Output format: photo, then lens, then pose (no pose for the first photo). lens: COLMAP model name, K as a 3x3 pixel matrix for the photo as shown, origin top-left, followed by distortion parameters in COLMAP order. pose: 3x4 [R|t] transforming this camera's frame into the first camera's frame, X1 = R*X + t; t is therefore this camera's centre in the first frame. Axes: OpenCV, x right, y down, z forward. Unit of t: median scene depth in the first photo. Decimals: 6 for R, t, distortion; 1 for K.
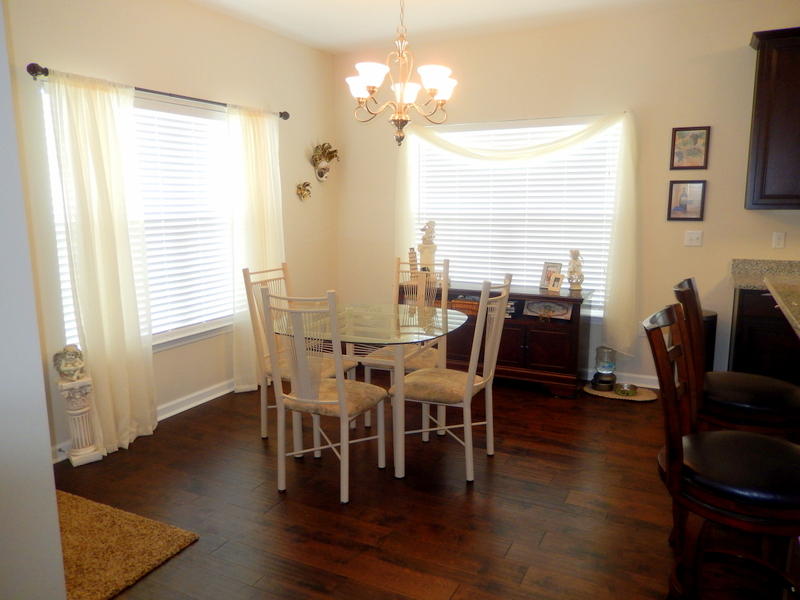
lens RADIAL K [[606.3, 0, 403.8], [0, 606.3, 299.0], [0, 0, 1]] dist [0.002664, -0.000871]
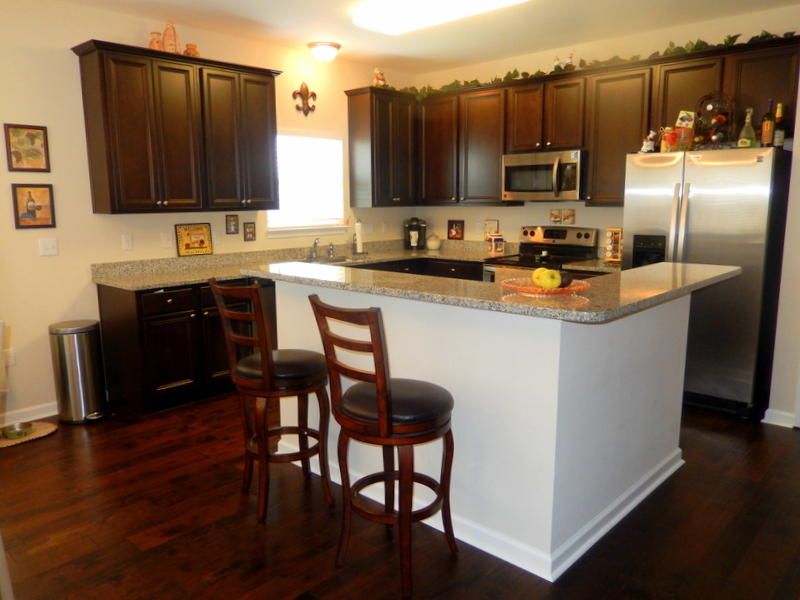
lens RADIAL K [[606.3, 0, 403.8], [0, 606.3, 299.0], [0, 0, 1]] dist [0.002664, -0.000871]
pose [[0.276878, -0.154187, 0.948454, -0.265629], [0.165486, 0.979946, 0.110998, -0.035690], [-0.946548, 0.126223, 0.296841, 0.226347]]
